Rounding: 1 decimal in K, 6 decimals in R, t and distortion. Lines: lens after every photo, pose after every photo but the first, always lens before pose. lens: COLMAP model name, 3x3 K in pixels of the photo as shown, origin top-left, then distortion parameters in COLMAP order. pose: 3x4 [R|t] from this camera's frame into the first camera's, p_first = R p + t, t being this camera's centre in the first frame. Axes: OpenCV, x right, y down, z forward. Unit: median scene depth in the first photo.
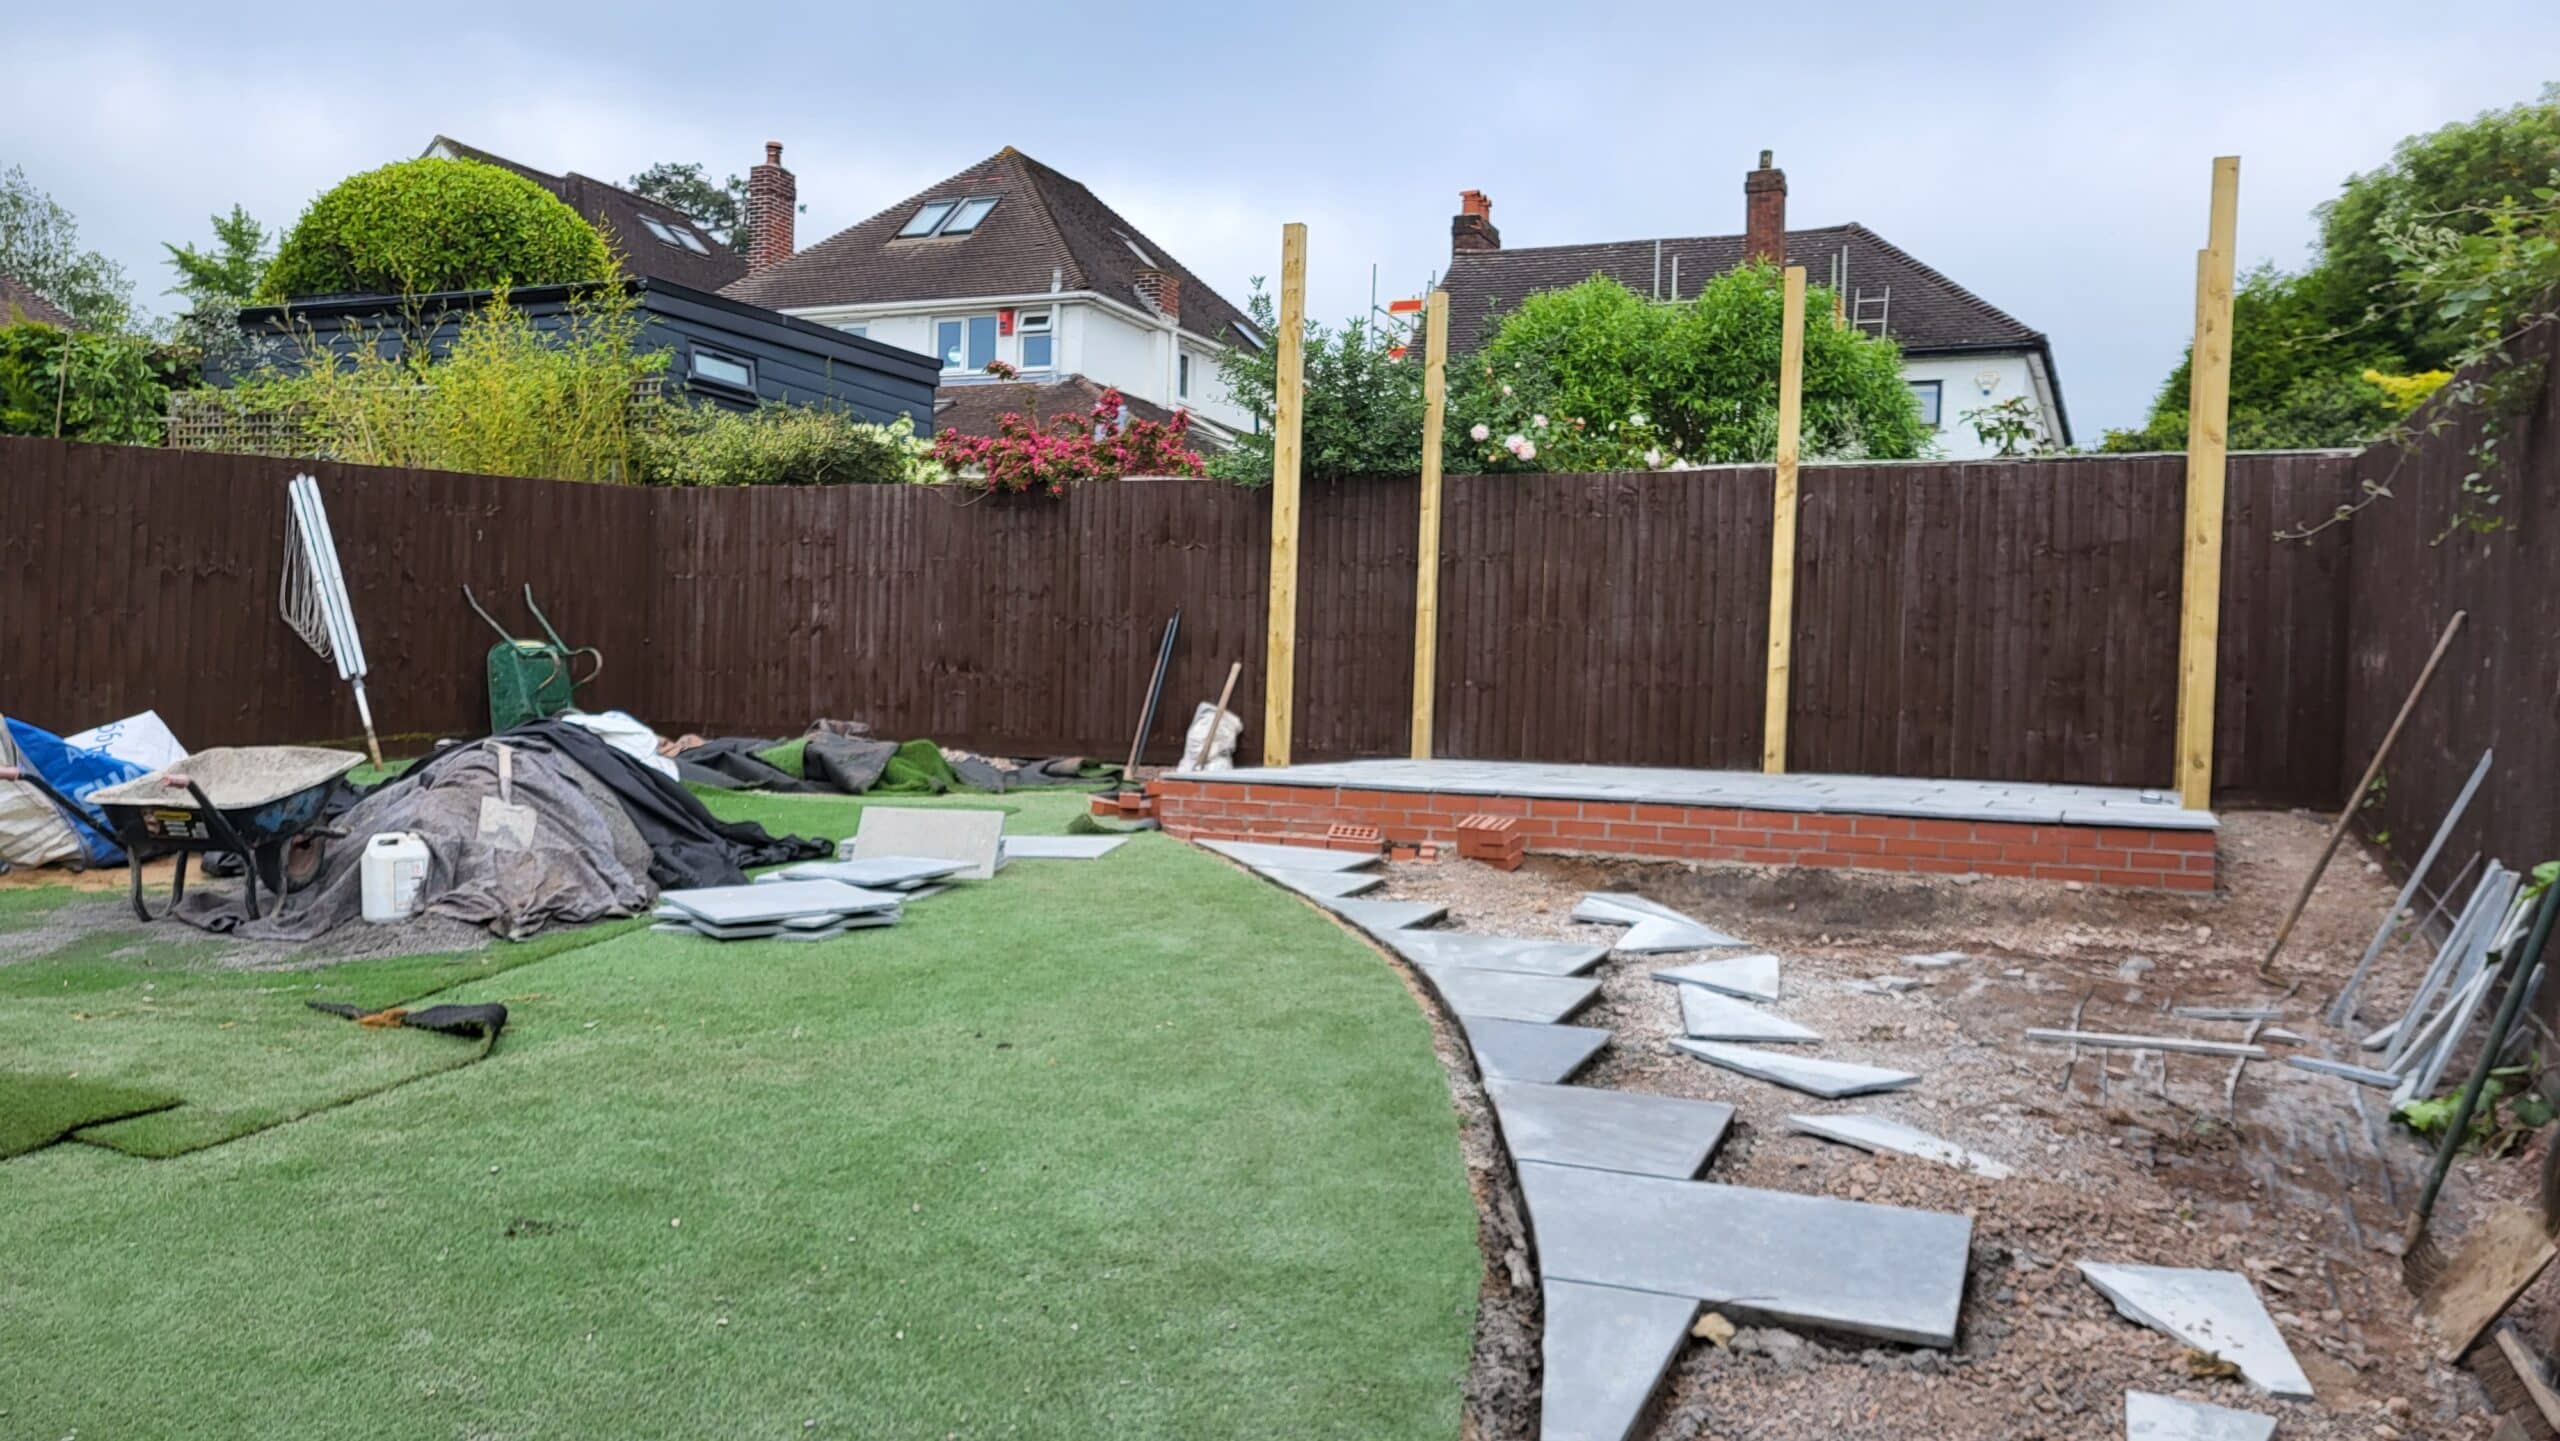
lens RADIAL K [[1922.2, 0, 1266.2], [0, 1922.2, 736.5], [0, 0, 1]] dist [0.069230, -0.050493]
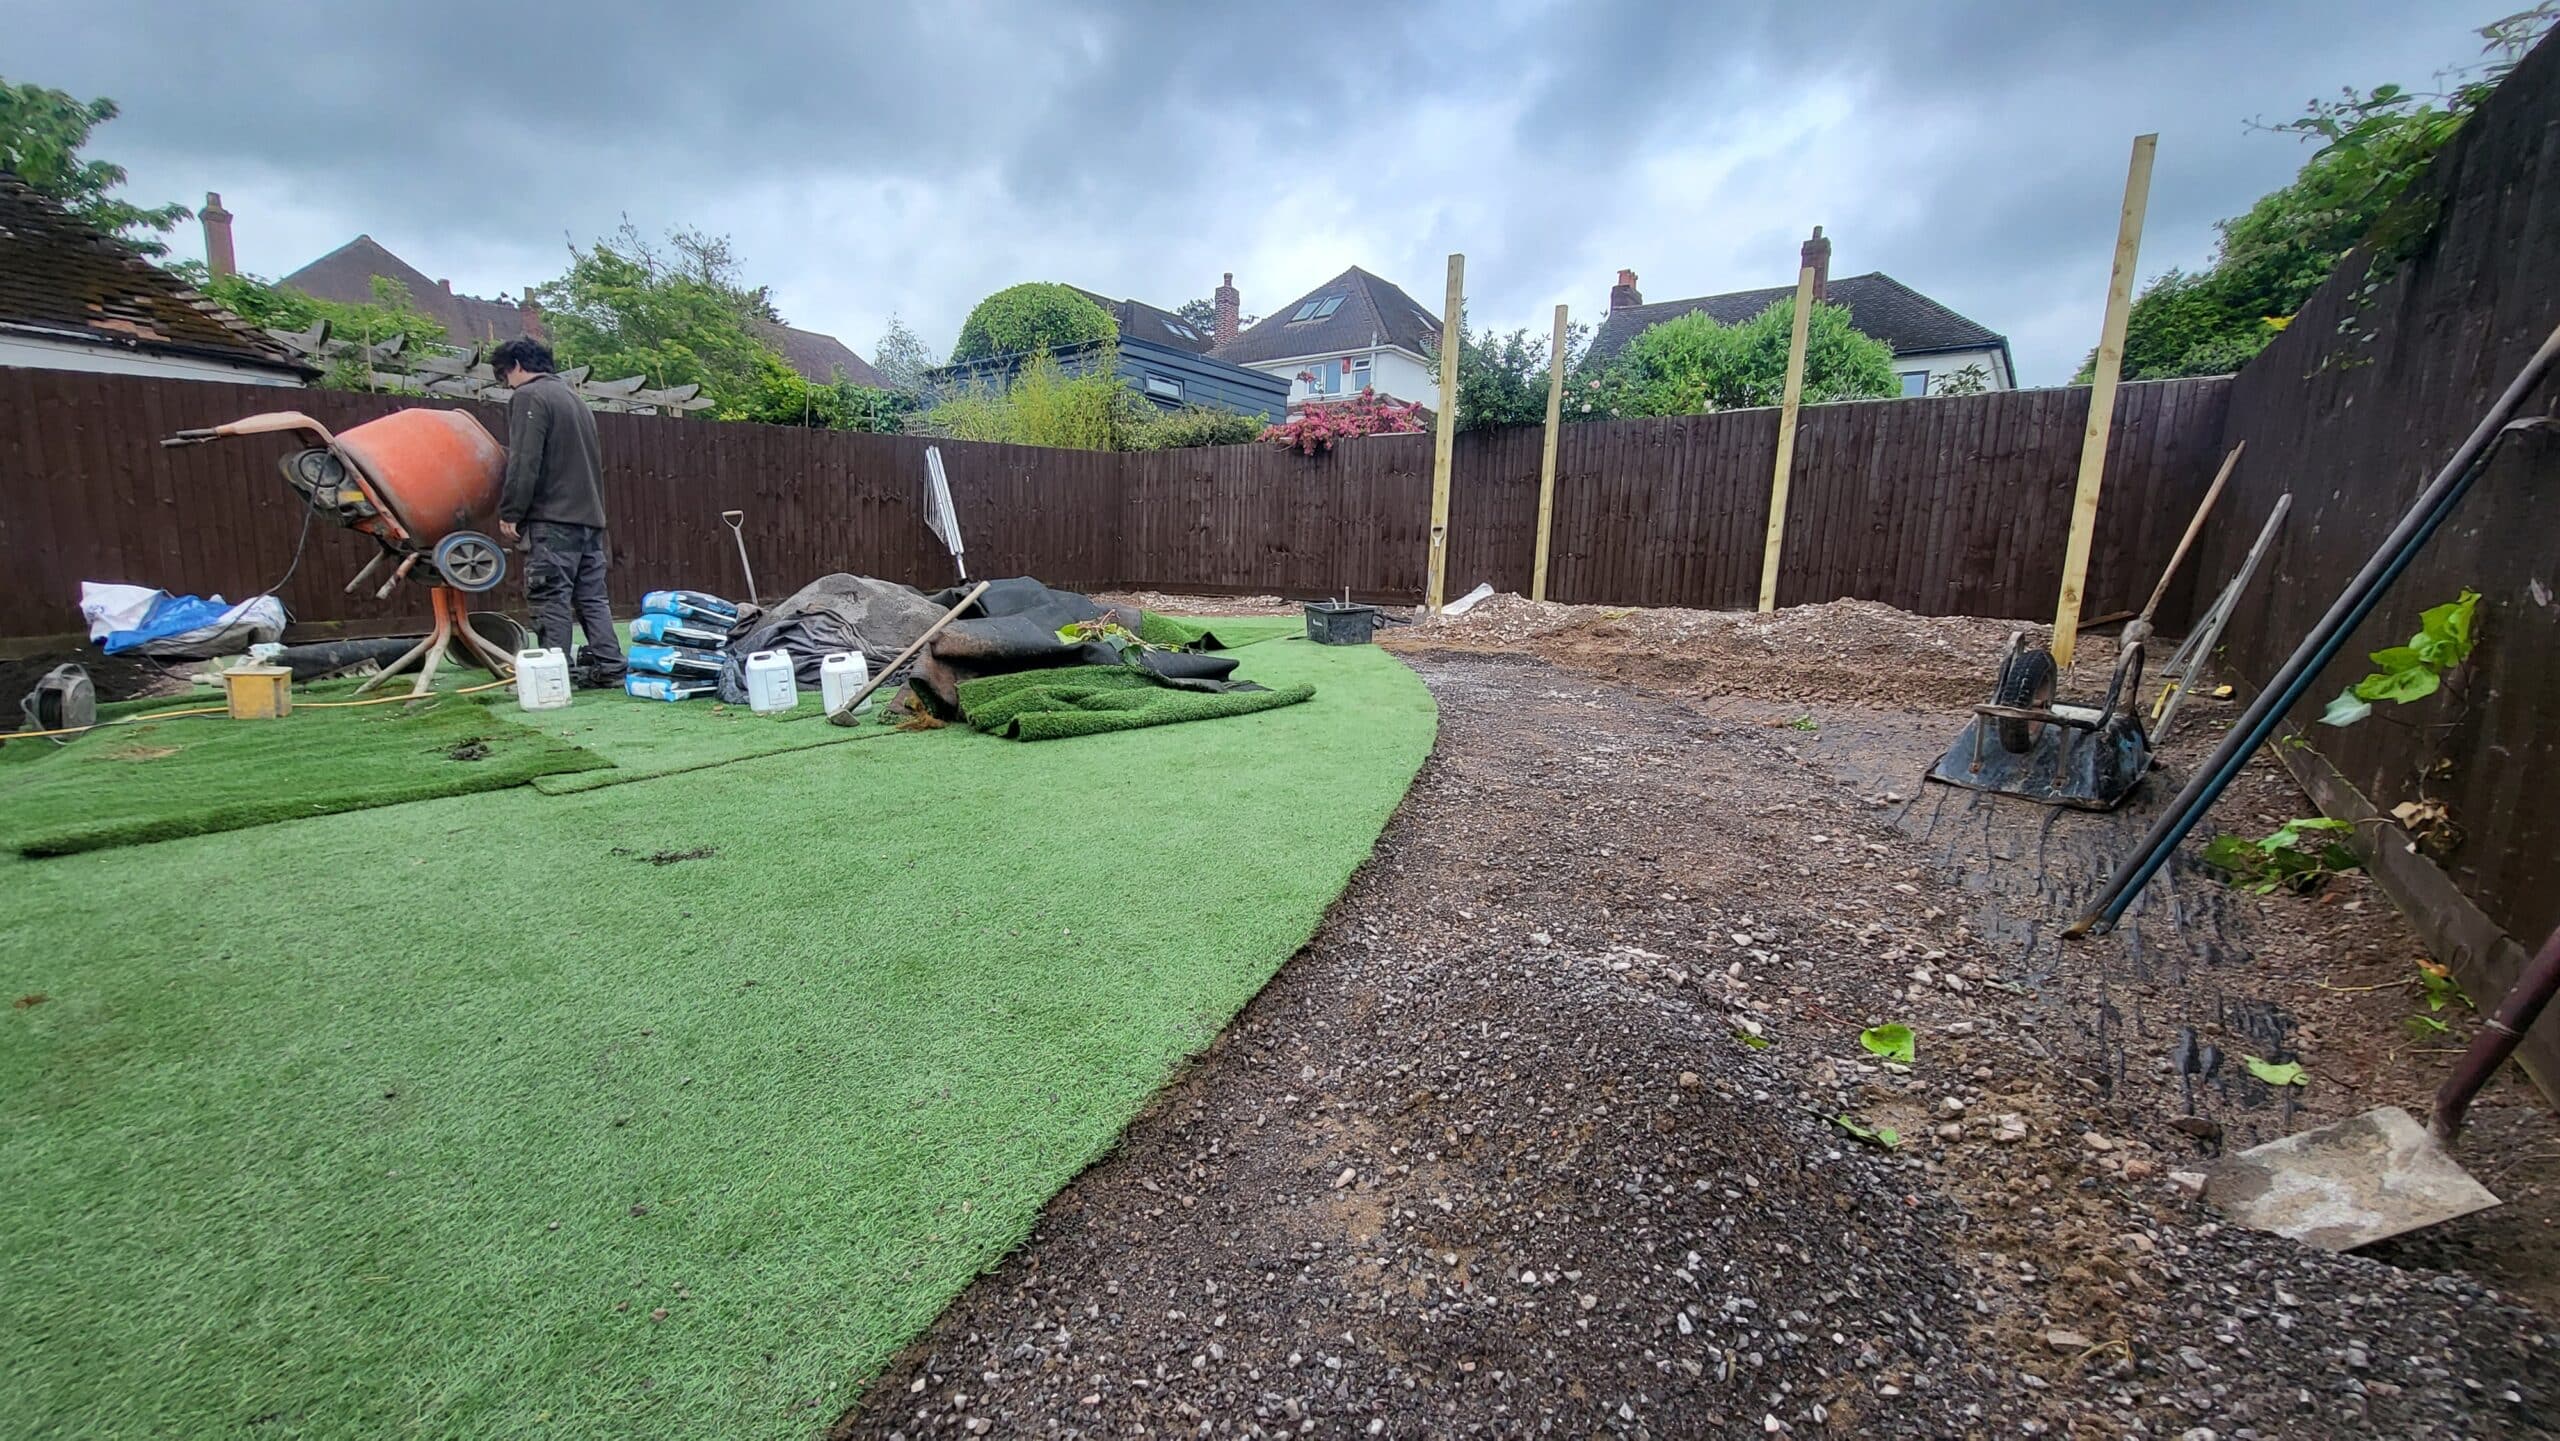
lens RADIAL K [[1002.4, 0, 1257.3], [0, 1002.4, 736.0], [0, 0, 1]] dist [0.002947, -0.000731]
pose [[0.969560, 0.038487, -0.241809, 0.050929], [-0.006867, 0.991455, 0.130268, 0.013719], [0.244757, -0.124642, 0.961540, 0.085399]]
